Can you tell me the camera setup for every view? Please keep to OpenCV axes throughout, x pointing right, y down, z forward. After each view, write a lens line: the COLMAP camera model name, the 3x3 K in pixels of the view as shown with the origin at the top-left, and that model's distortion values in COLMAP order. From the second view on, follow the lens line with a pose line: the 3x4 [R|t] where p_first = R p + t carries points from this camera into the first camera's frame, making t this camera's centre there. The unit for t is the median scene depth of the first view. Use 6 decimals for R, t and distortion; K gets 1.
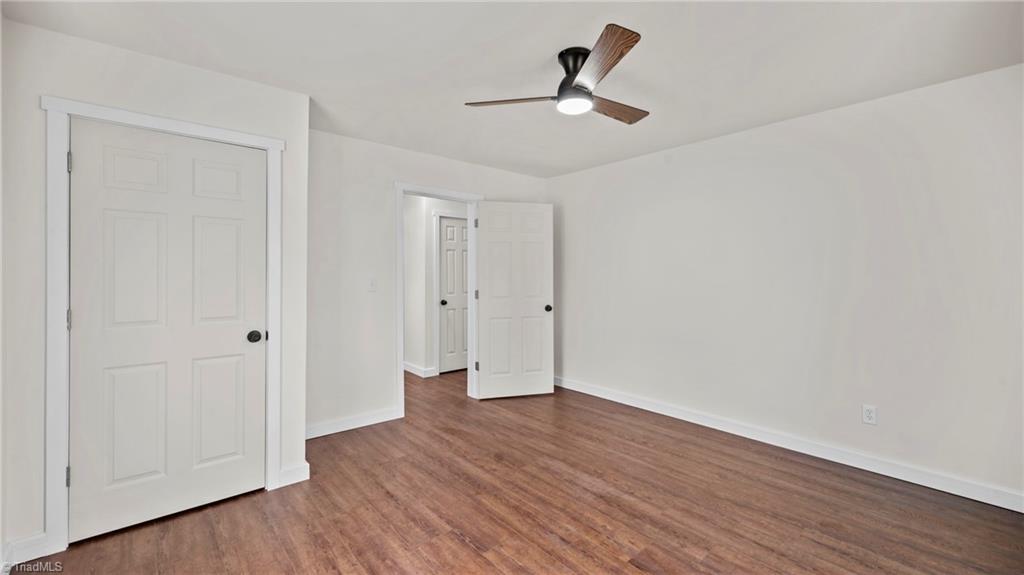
lens RADIAL K [[425.1, 0, 508.0], [0, 425.1, 258.8], [0, 0, 1]] dist [0.002016, 0.000248]
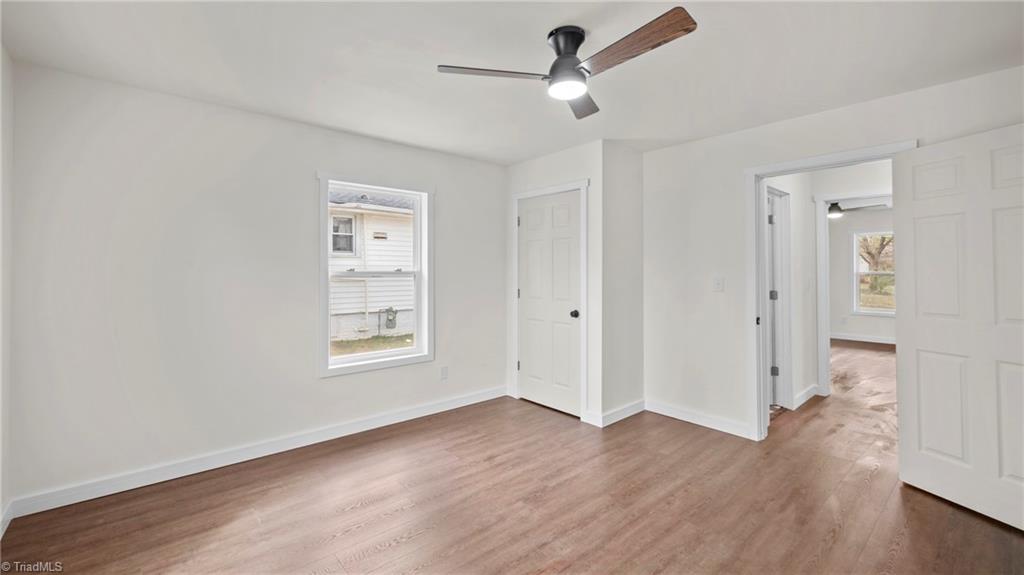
lens RADIAL K [[425.4, 0, 514.4], [0, 425.4, 268.4], [0, 0, 1]] dist [-0.000250, -0.000109]
pose [[0.011681, -0.011037, -0.999871, 0.994346], [0.033151, 0.999394, -0.010644, 0.027361], [0.999382, -0.033022, 0.012040, 0.835540]]
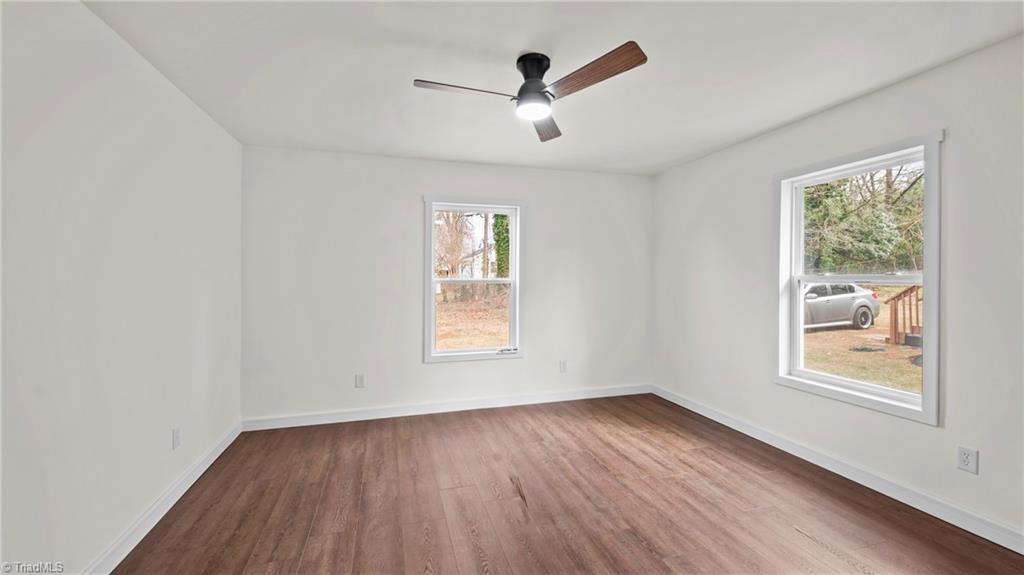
lens RADIAL K [[409.2, 0, 510.0], [0, 409.2, 283.8], [0, 0, 1]] dist [0.000265, 0.000071]
pose [[-0.911280, -0.000437, 0.411788, -0.180506], [-0.009590, 0.999751, -0.020162, 0.061058], [-0.411677, -0.022322, -0.911057, 1.798239]]
